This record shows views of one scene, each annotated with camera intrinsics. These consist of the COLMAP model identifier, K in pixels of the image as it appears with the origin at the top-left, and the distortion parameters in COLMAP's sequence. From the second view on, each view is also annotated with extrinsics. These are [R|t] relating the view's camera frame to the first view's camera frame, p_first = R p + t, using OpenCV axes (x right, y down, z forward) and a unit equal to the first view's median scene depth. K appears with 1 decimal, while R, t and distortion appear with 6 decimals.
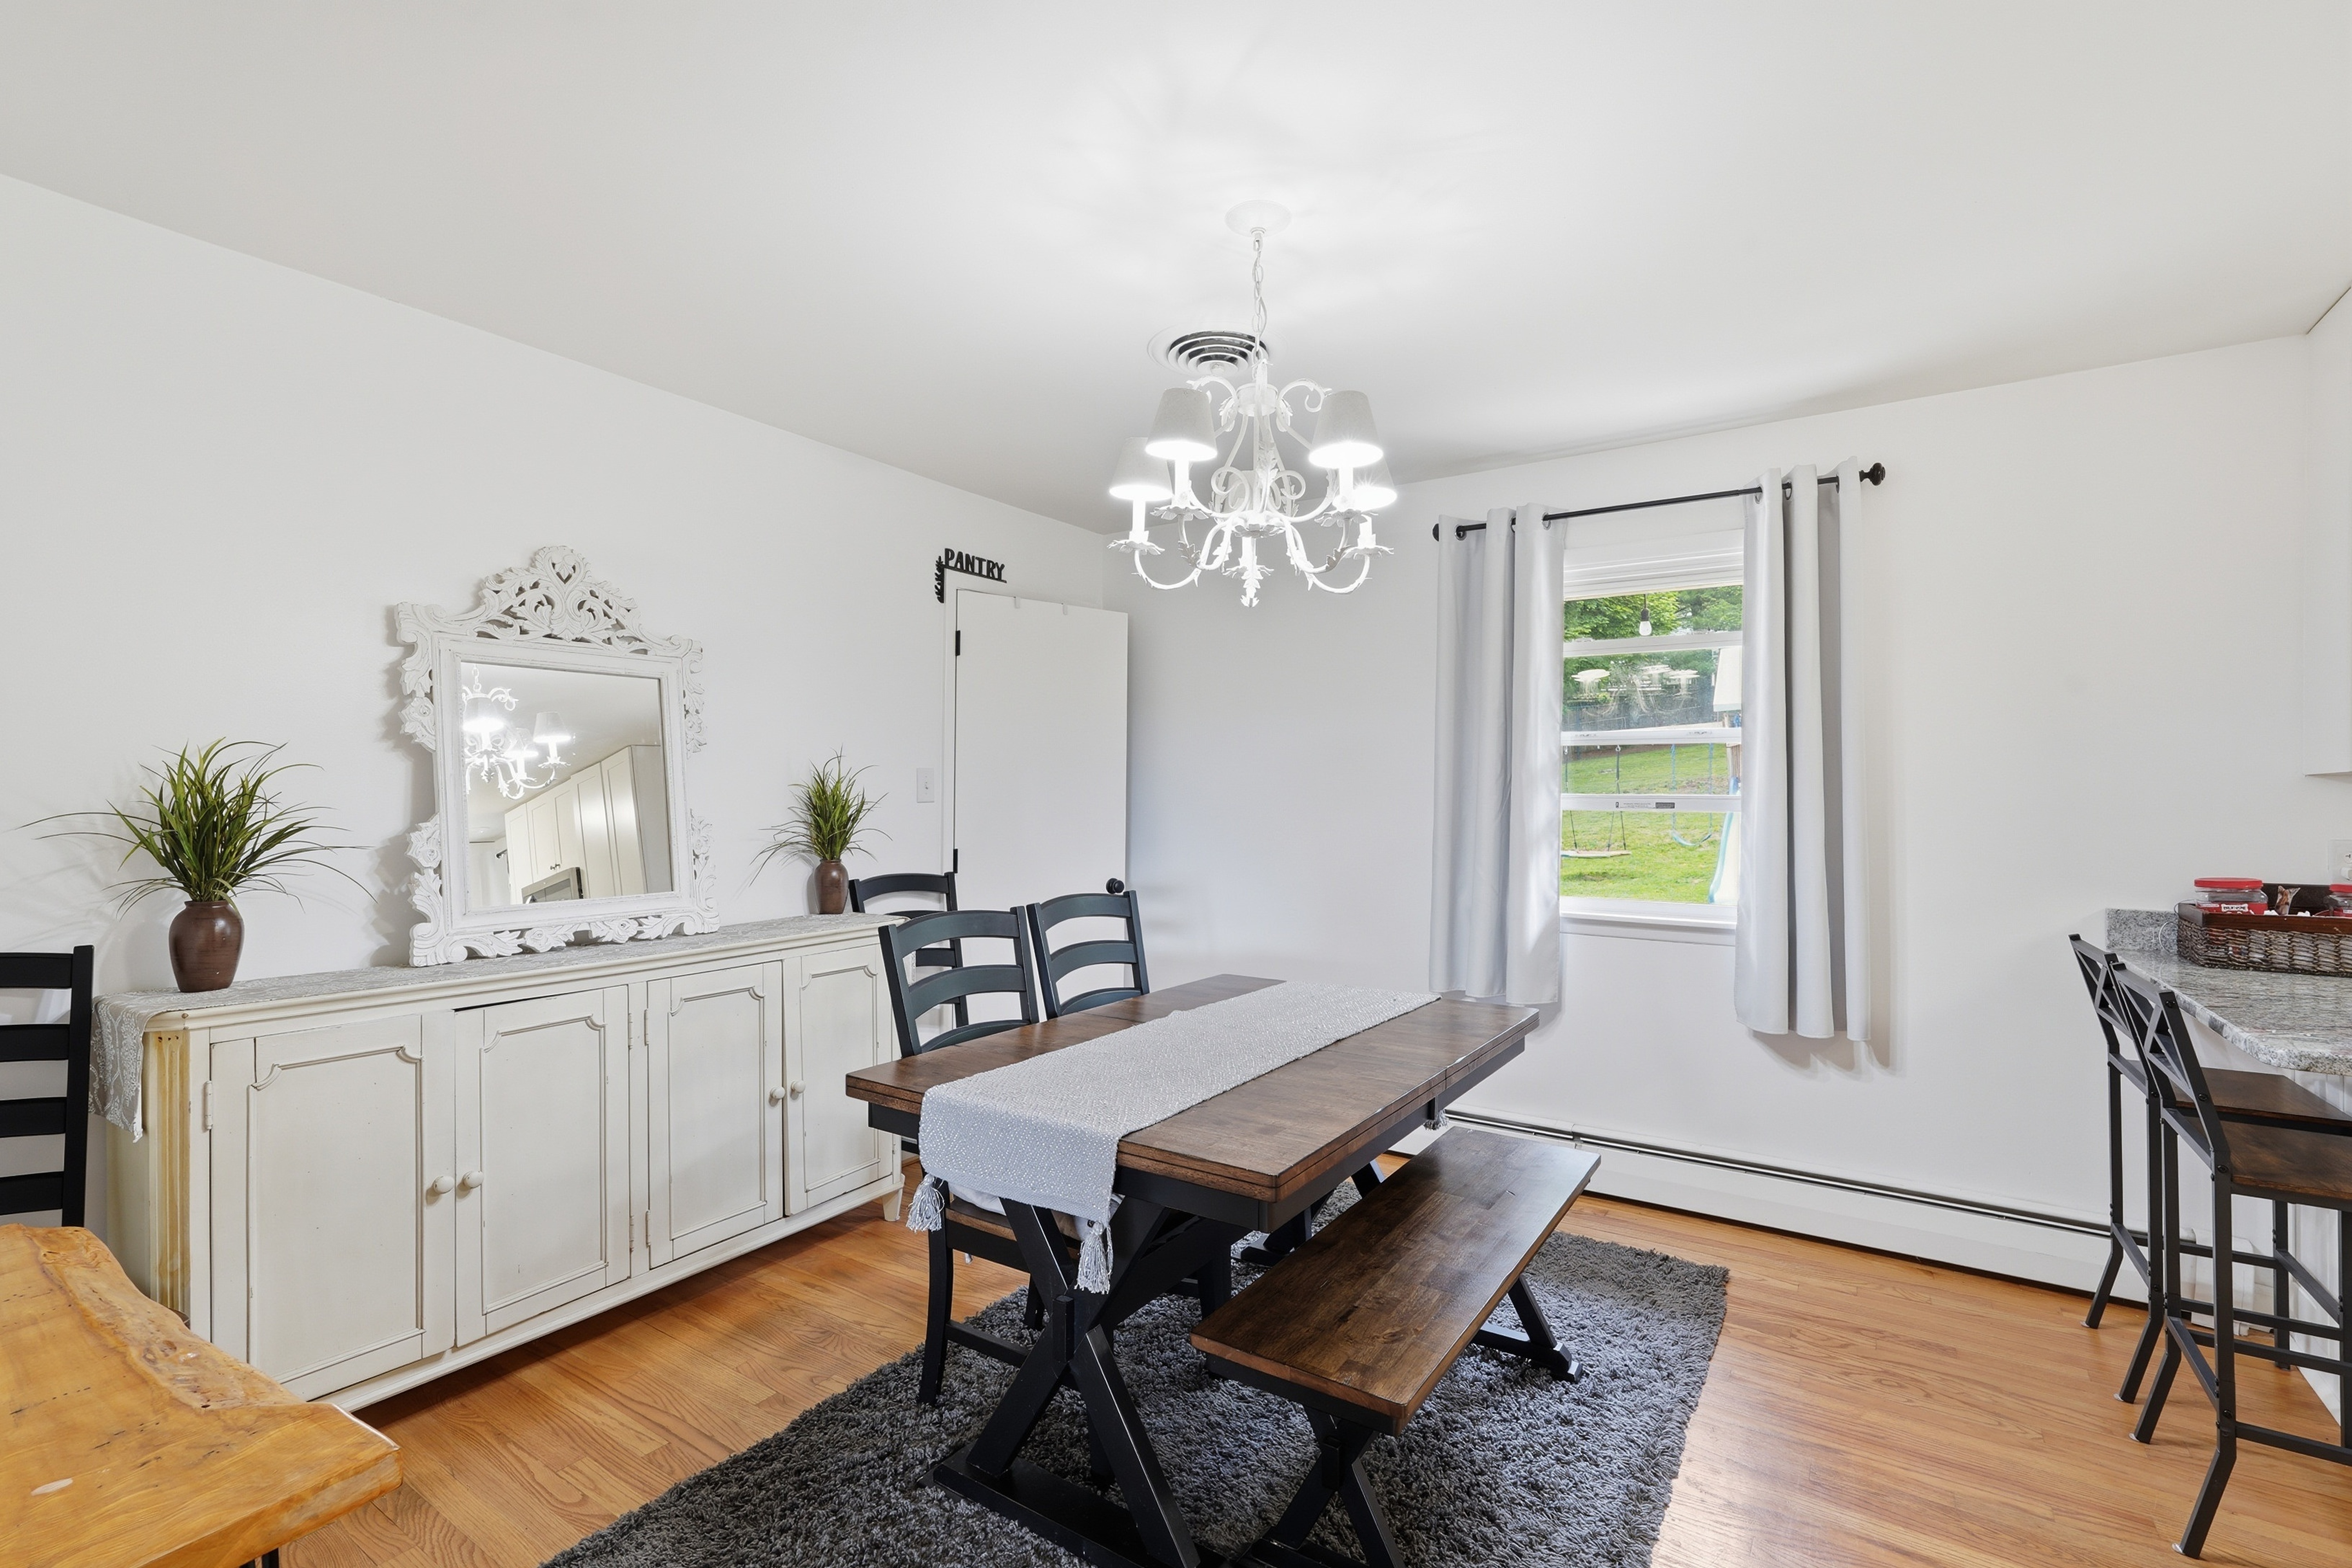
lens RADIAL K [[1061.0, 0, 1161.8], [0, 1061.0, 786.6], [0, 0, 1]] dist [0.002895, 0.001160]
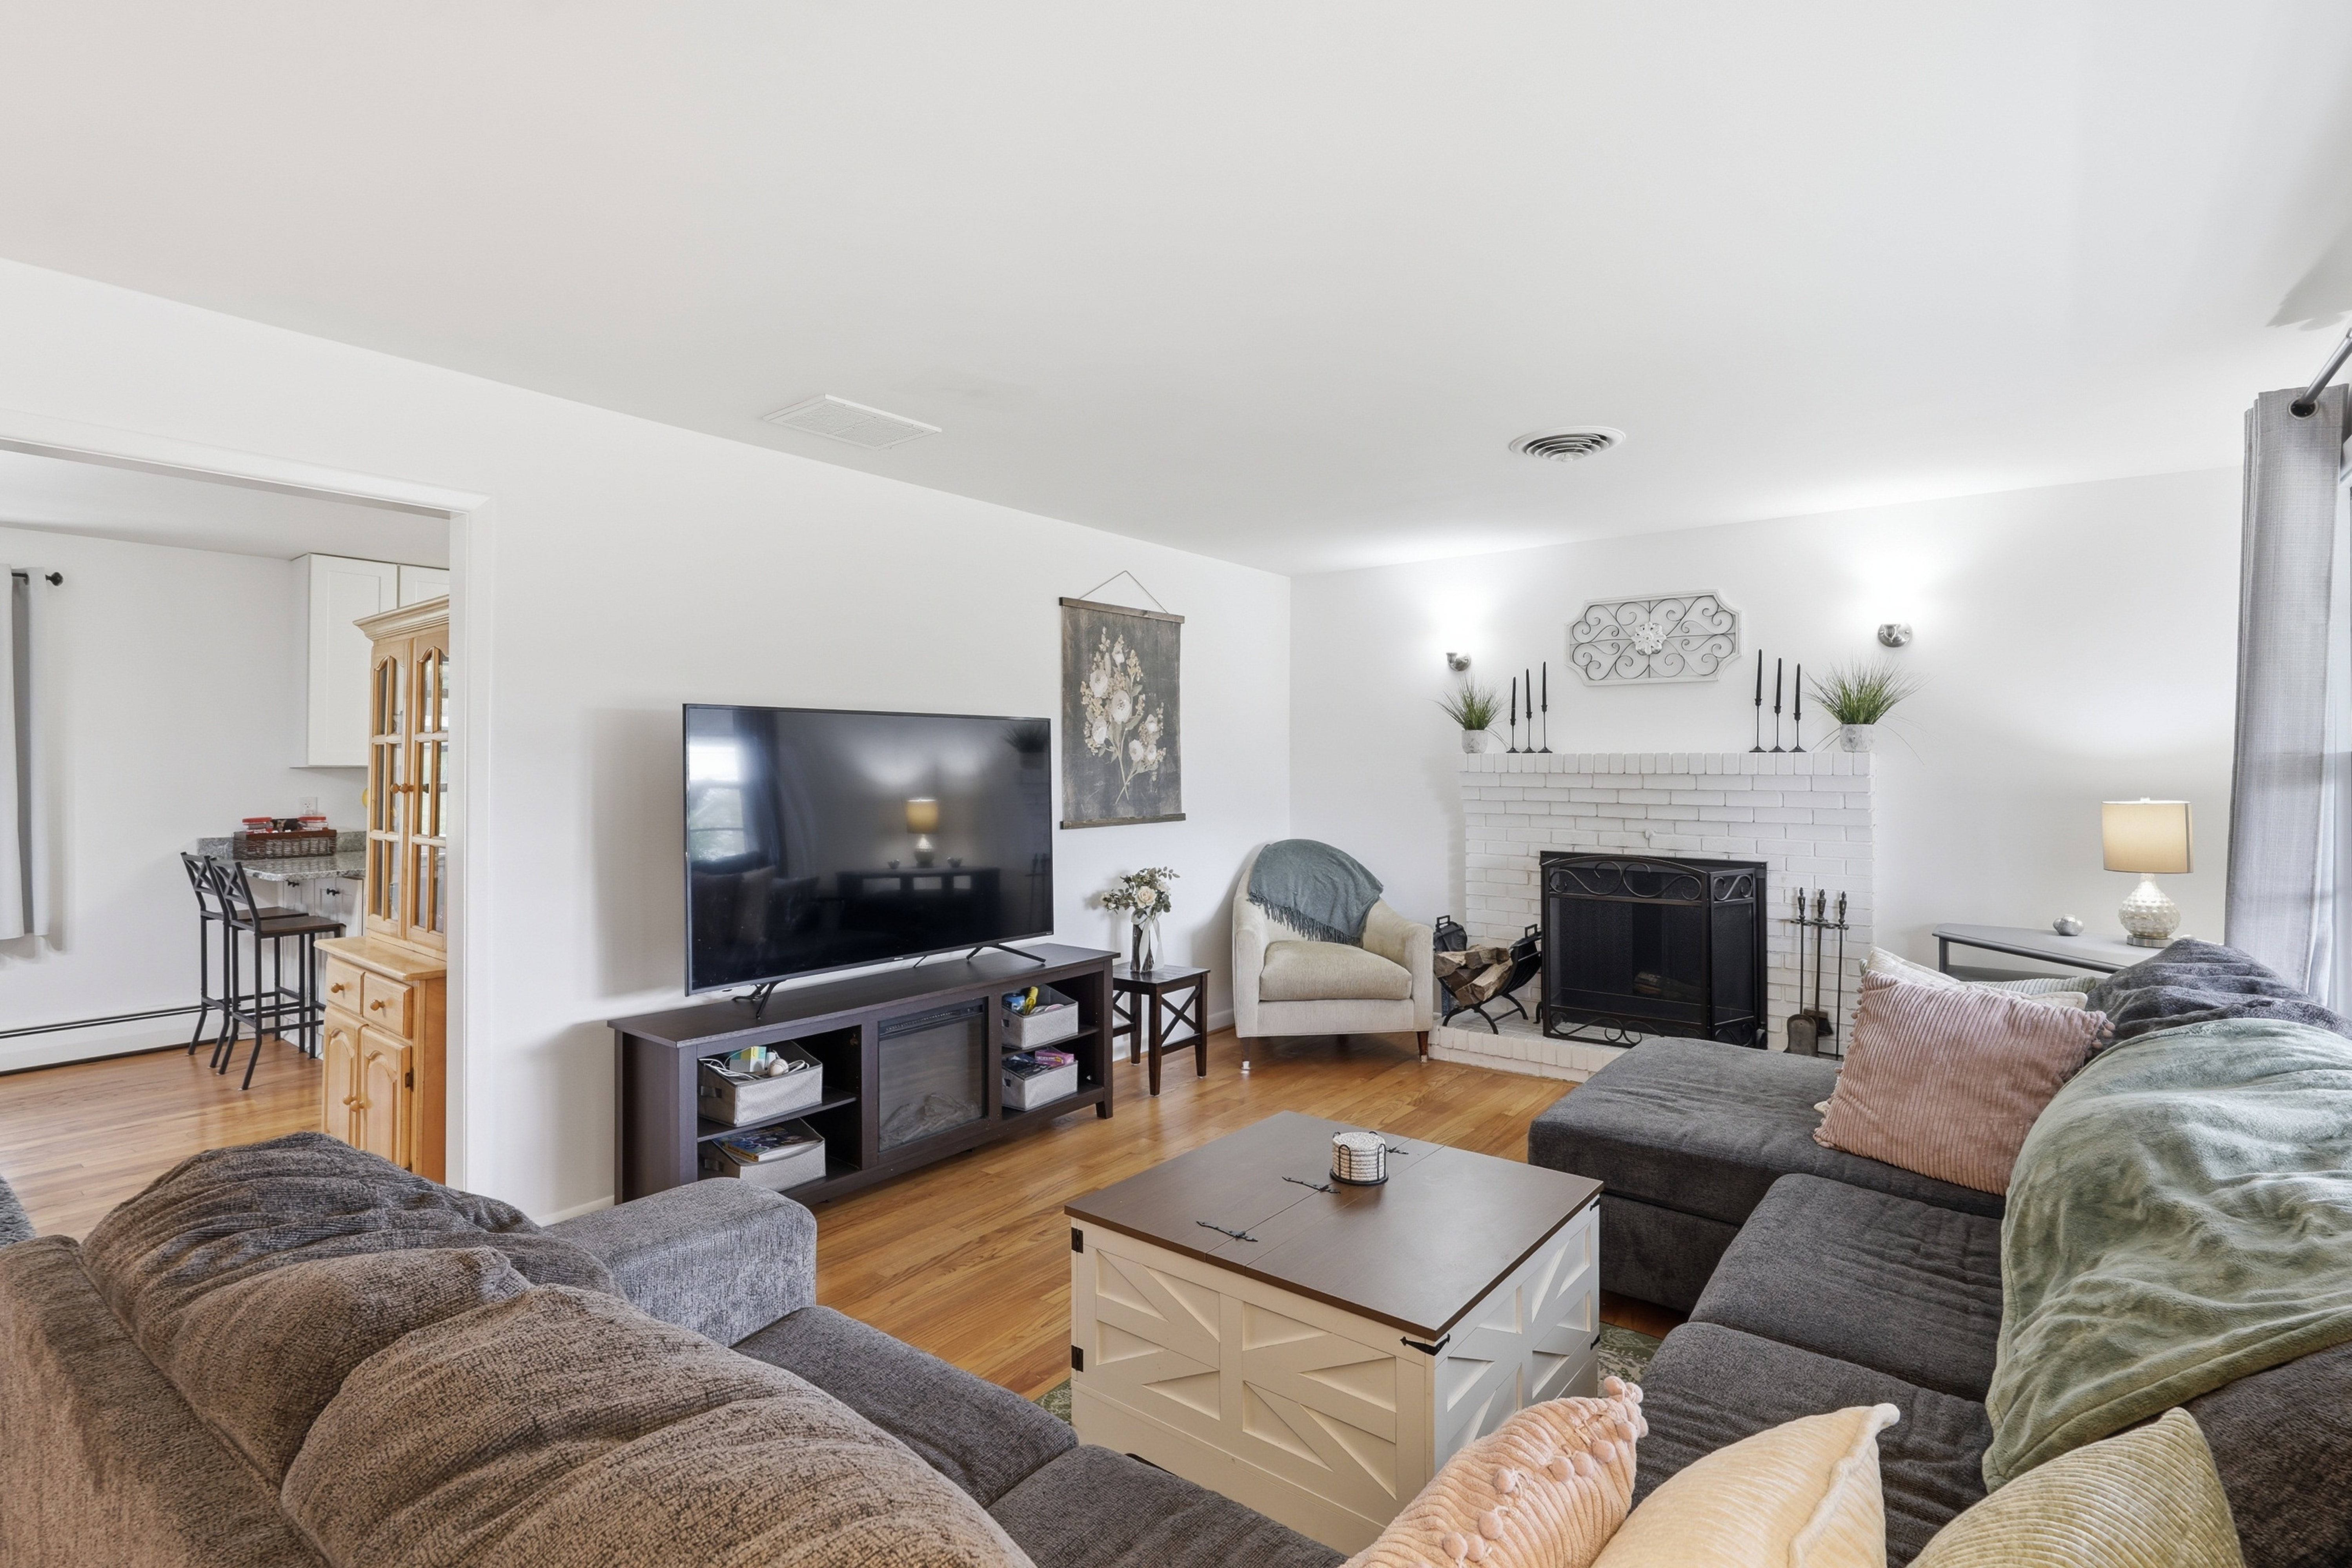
lens RADIAL K [[1096.4, 0, 1170.2], [0, 1096.4, 757.0], [0, 0, 1]] dist [0.000061, 0.000397]
pose [[0.078320, 0.005227, 0.996915, -1.004146], [0.000559, 0.999986, -0.005287, -0.020817], [-0.996928, 0.000971, 0.078316, -0.955125]]
